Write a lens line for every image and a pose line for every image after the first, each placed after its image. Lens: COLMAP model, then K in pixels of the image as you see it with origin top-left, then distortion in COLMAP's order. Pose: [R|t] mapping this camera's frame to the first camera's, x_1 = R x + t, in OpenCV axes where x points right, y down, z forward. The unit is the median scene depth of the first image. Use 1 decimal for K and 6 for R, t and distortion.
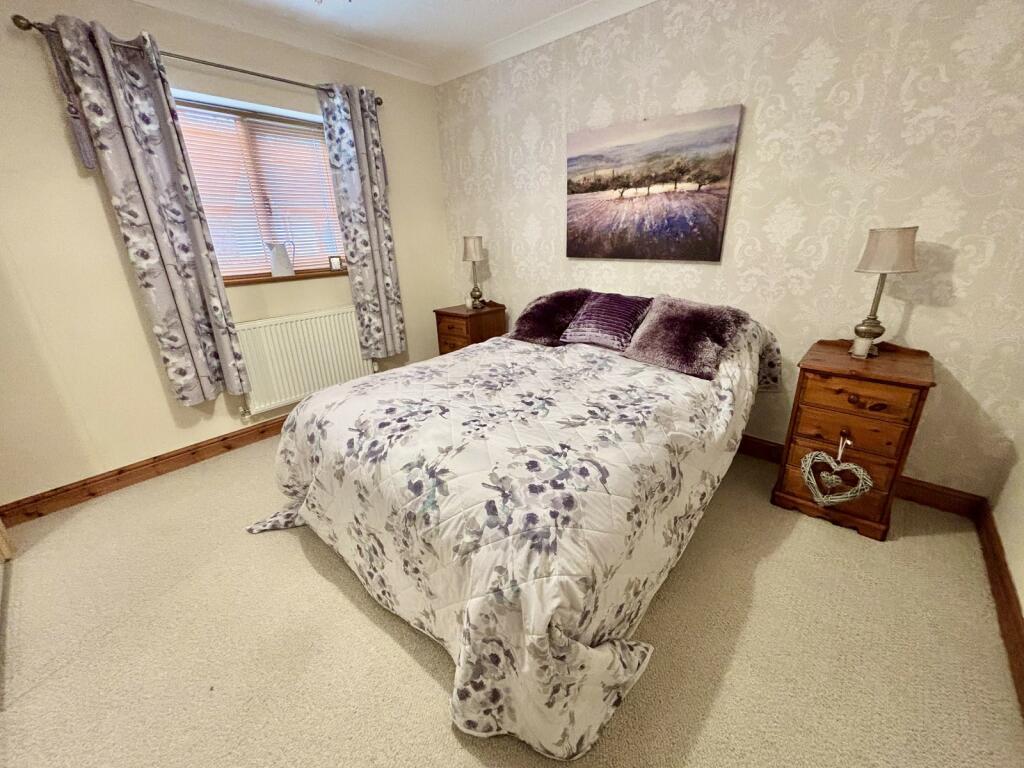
lens RADIAL K [[416.4, 0, 516.4], [0, 416.4, 382.3], [0, 0, 1]] dist [0.006794, -0.000850]
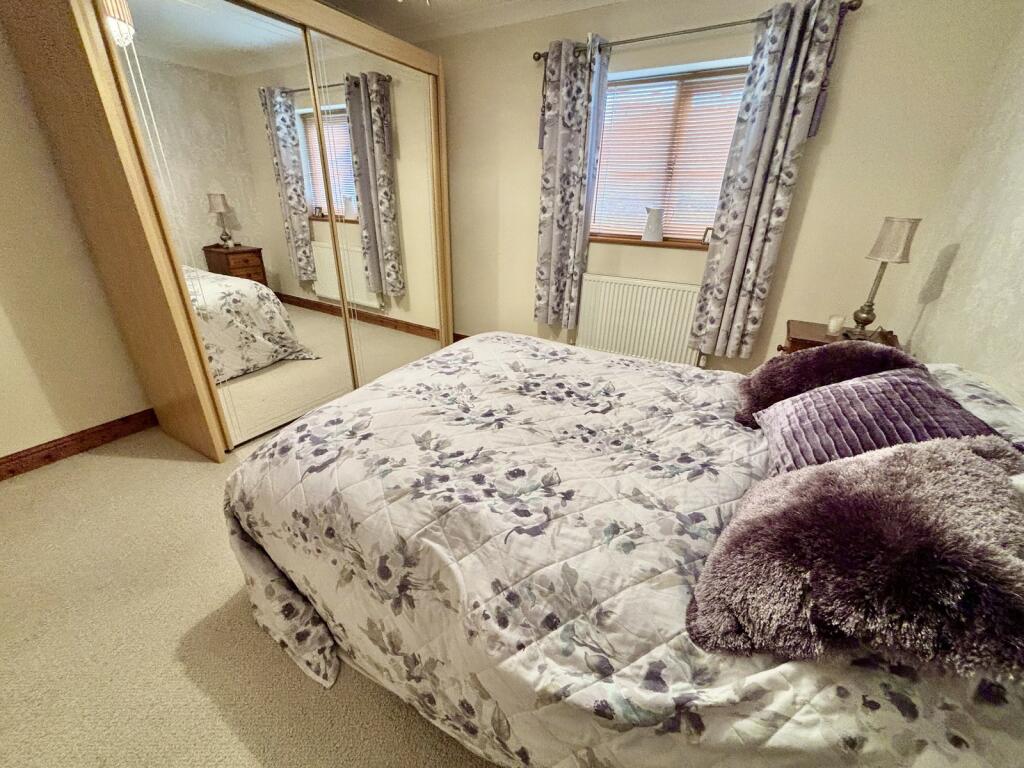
lens RADIAL K [[416.4, 0, 510.9], [0, 416.4, 384.7], [0, 0, 1]] dist [0.006794, -0.000850]
pose [[0.179602, 0.432551, -0.883540, 0.697561], [-0.358226, 0.865236, 0.350771, -0.289770], [0.916197, 0.253508, 0.310349, 0.703899]]
